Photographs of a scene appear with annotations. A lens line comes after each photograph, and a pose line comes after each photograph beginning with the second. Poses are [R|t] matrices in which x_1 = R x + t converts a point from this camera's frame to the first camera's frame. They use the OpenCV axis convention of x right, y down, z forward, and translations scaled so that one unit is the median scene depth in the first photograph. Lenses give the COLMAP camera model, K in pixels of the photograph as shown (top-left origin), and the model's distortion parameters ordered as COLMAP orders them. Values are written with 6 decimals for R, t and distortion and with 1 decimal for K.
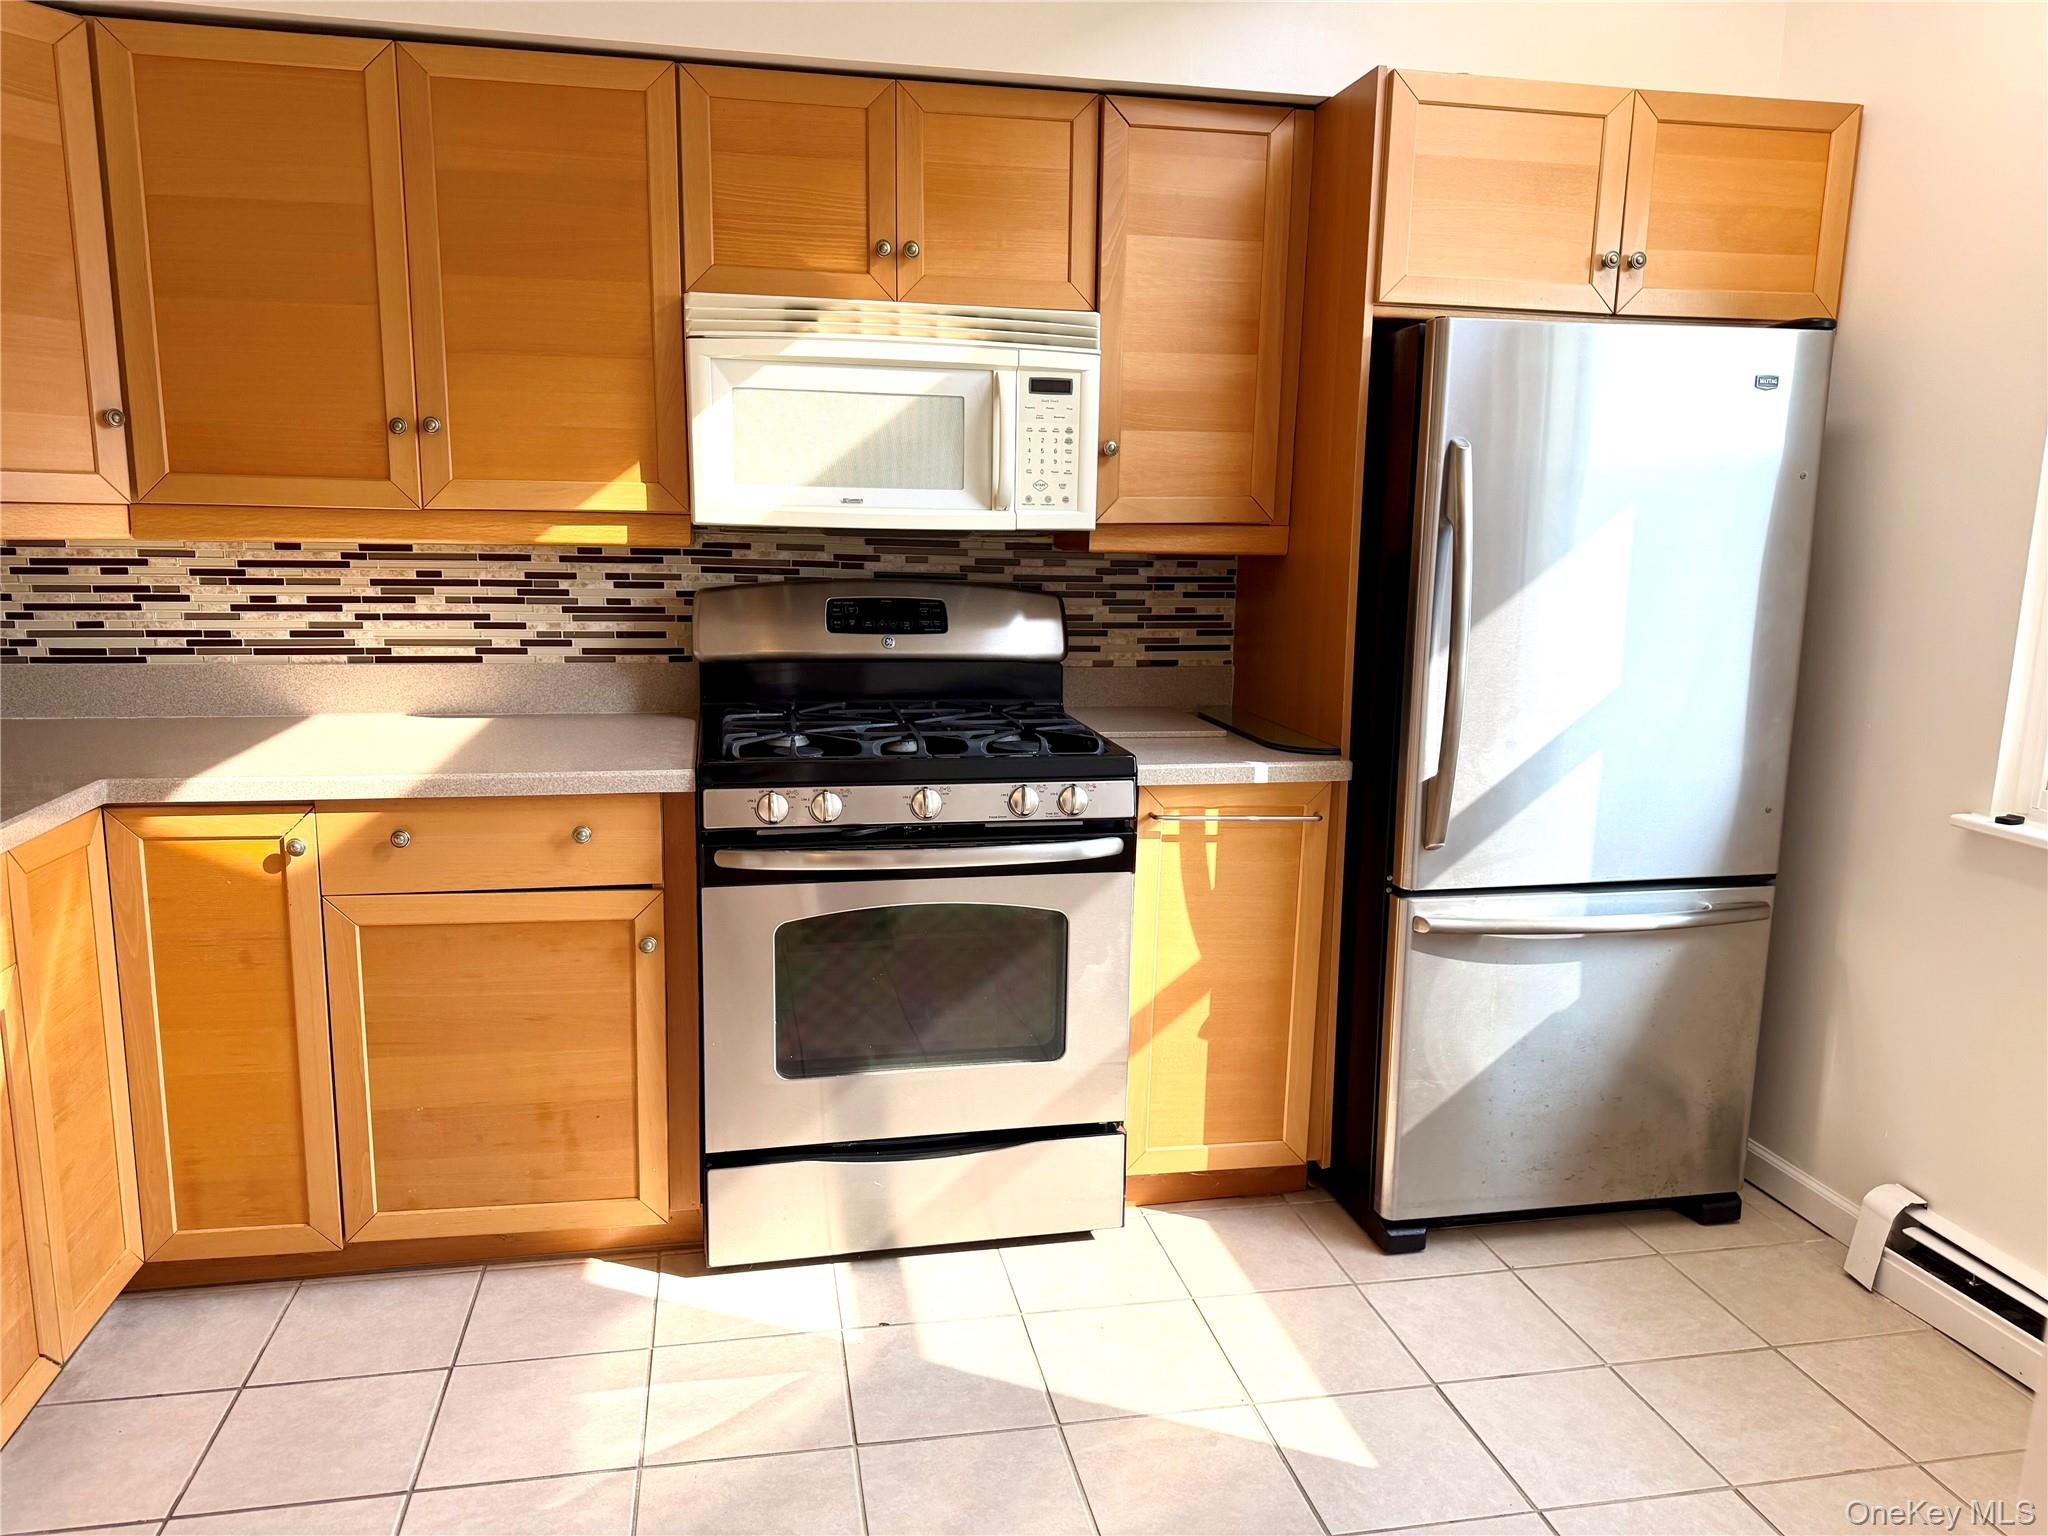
lens RADIAL K [[1441.1, 0, 1030.3], [0, 1441.1, 787.9], [0, 0, 1]] dist [0.129065, -0.209553]
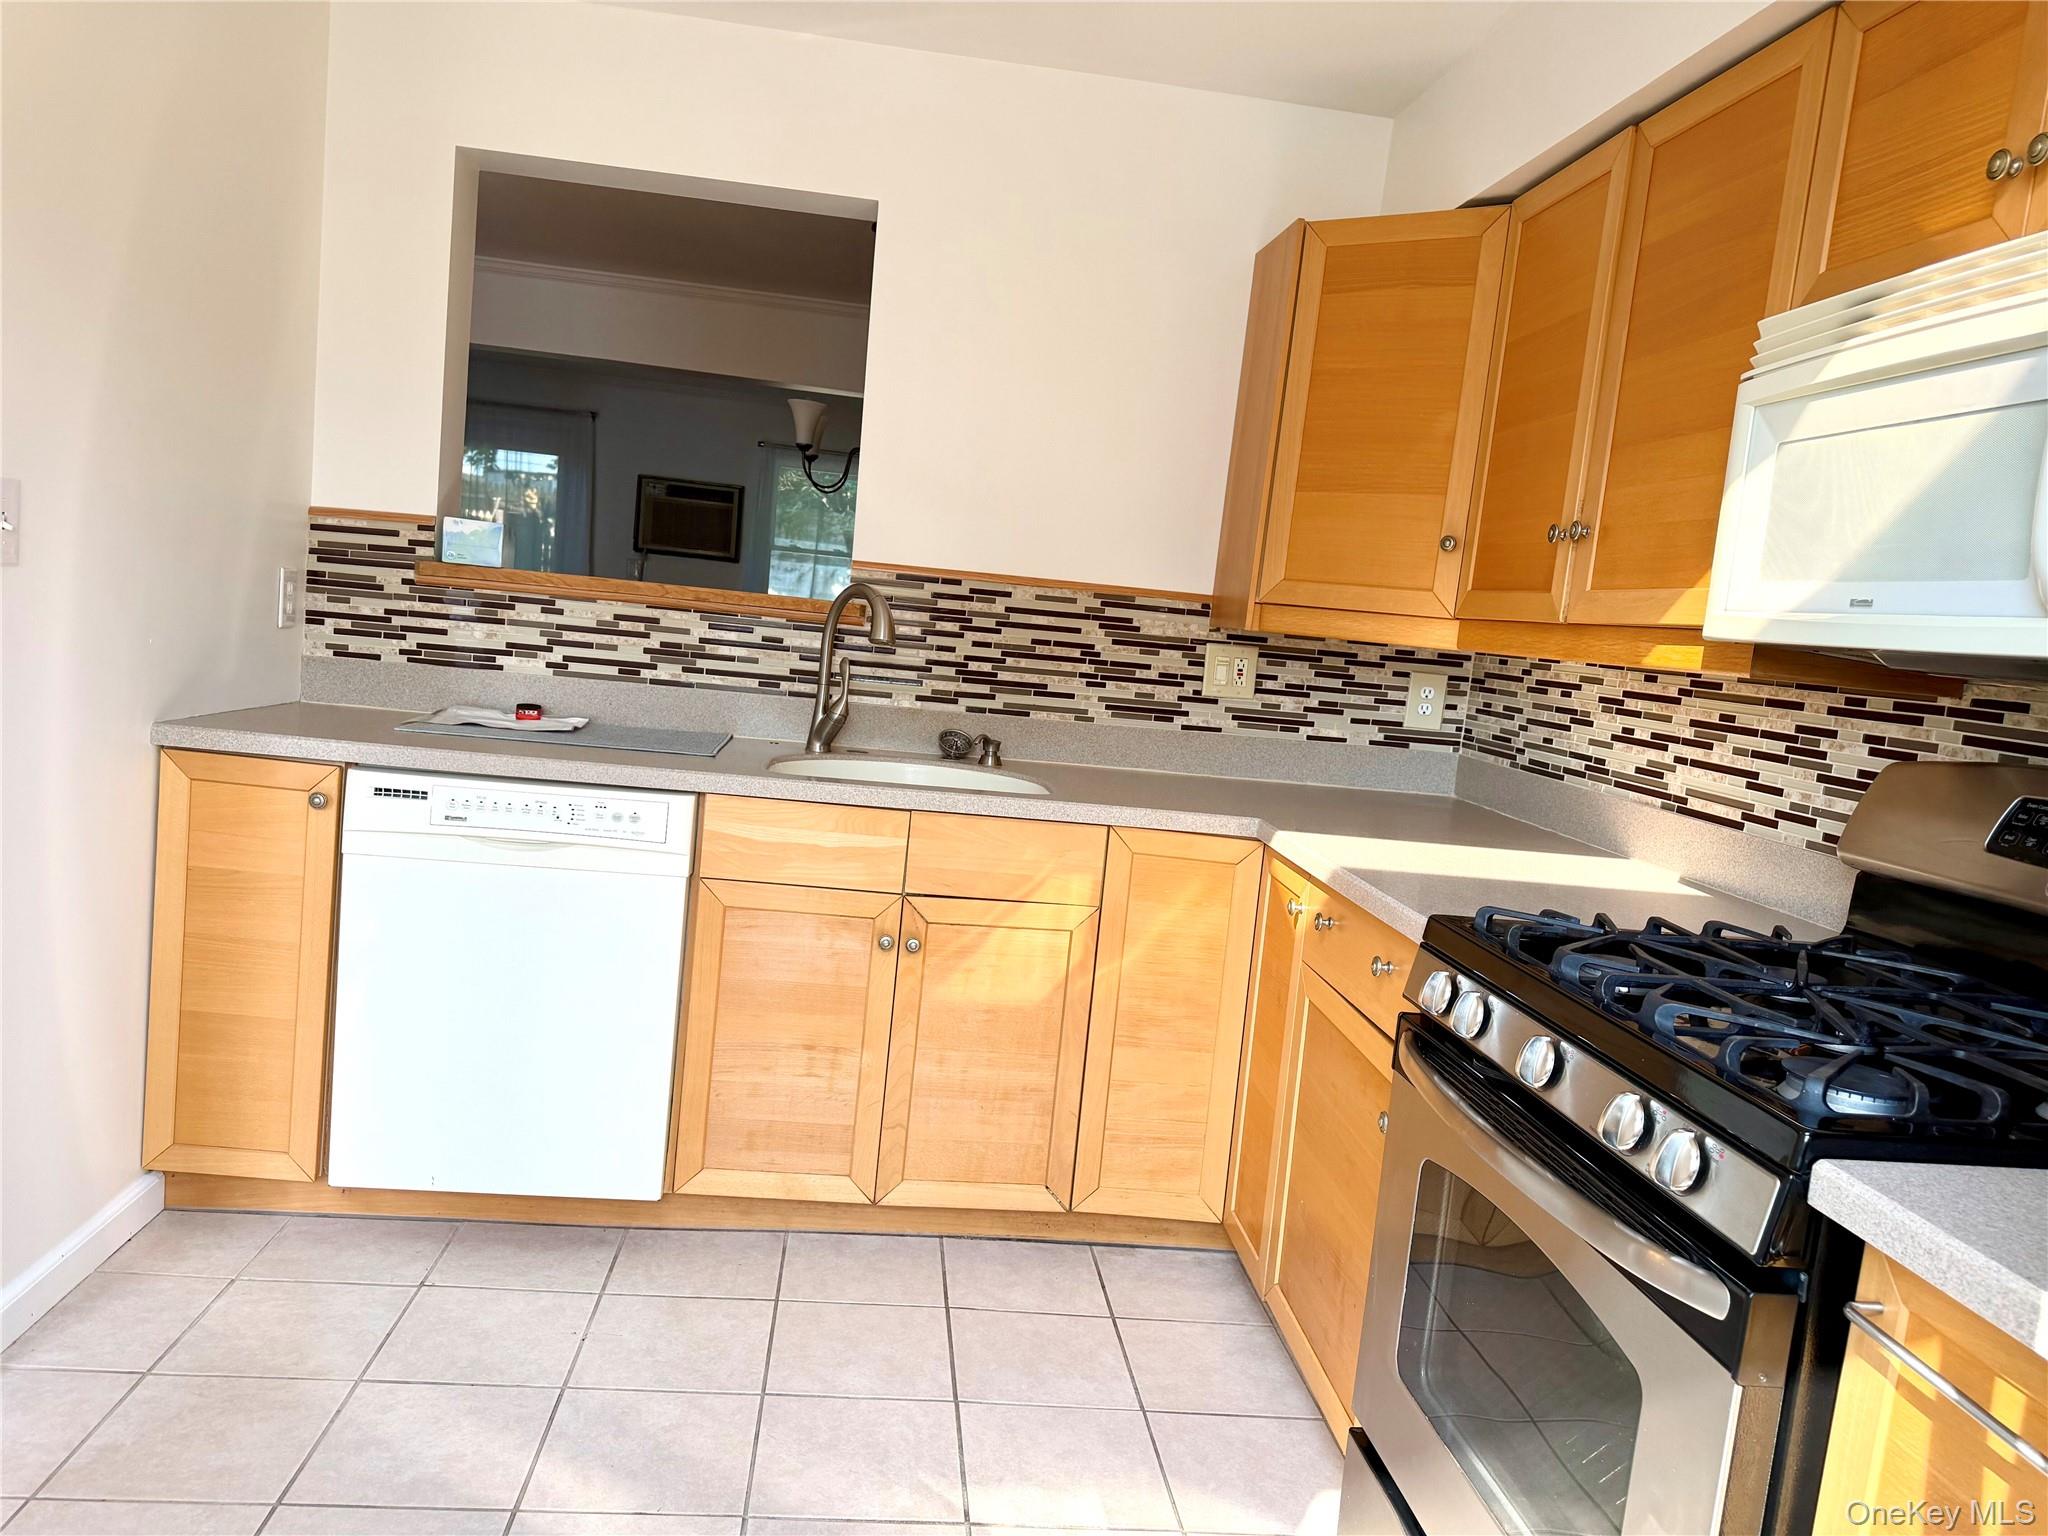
lens RADIAL K [[1449.1, 0, 1024.0], [0, 1449.1, 768.0], [0, 0, 1]] dist [0.136261, -0.212086]
pose [[-0.117194, 0.080783, -0.989818, 0.486223], [-0.282239, 0.952879, 0.111186, -0.101091], [0.952159, 0.292395, -0.088871, 0.713651]]
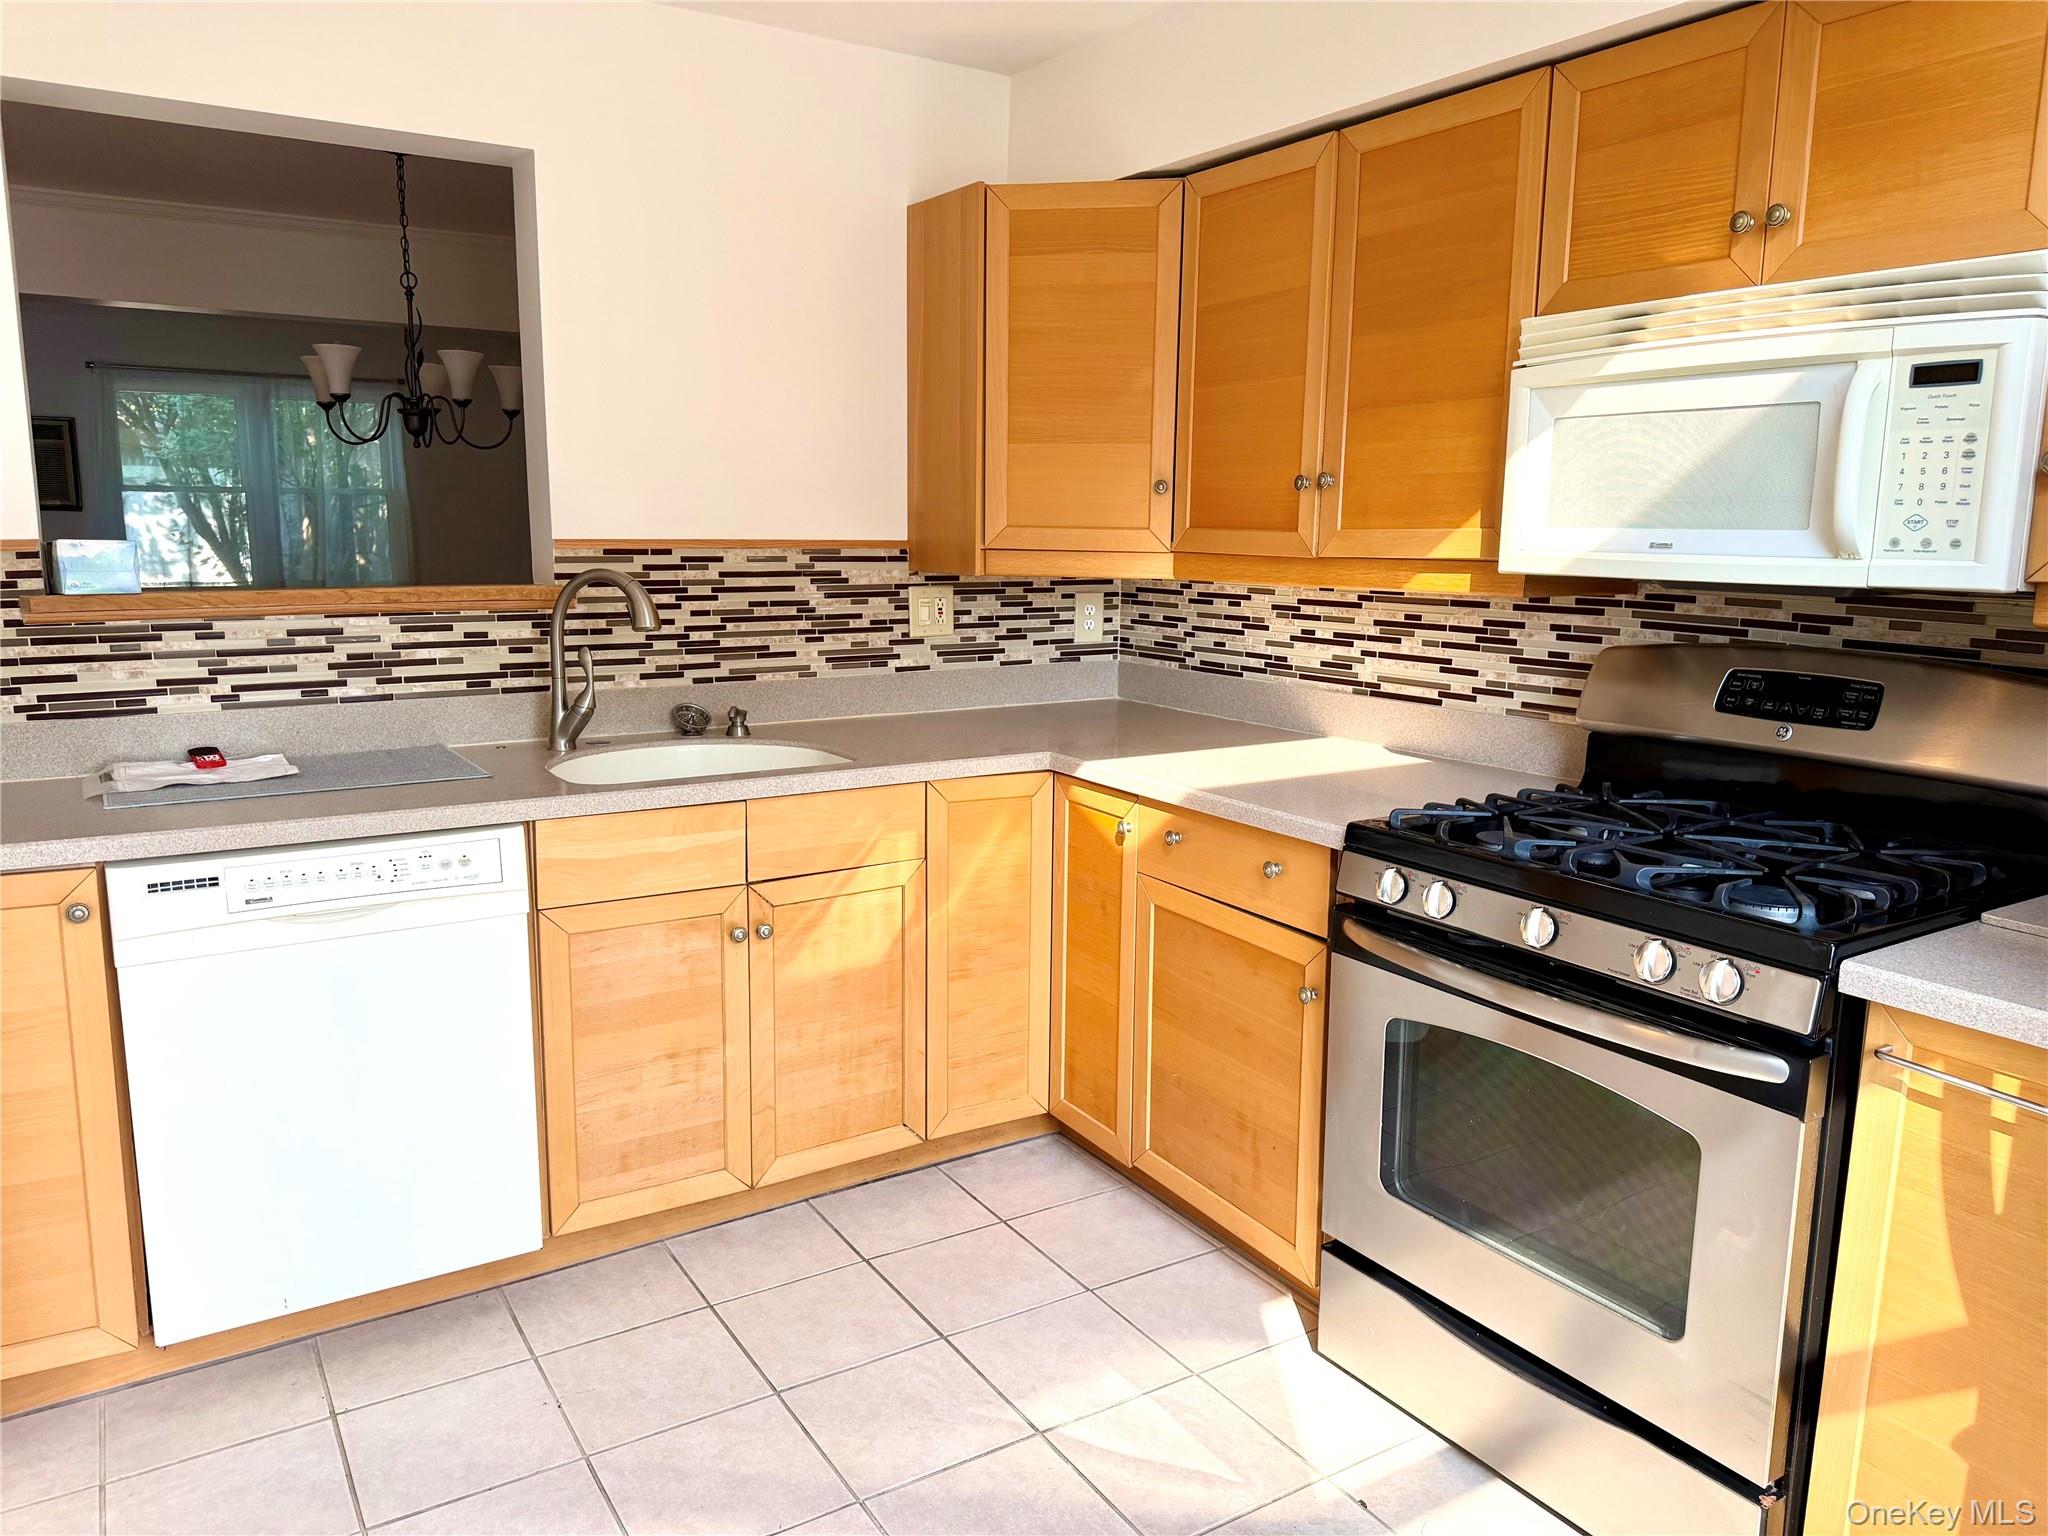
lens RADIAL K [[1445.2, 0, 1024.0], [0, 1445.2, 768.0], [0, 0, 1]] dist [0.099116, -0.130650]
pose [[0.347081, 0.144869, -0.926578, 0.486386], [-0.179524, 0.979990, 0.085973, -0.081136], [0.920492, 0.136504, 0.366144, 0.382062]]
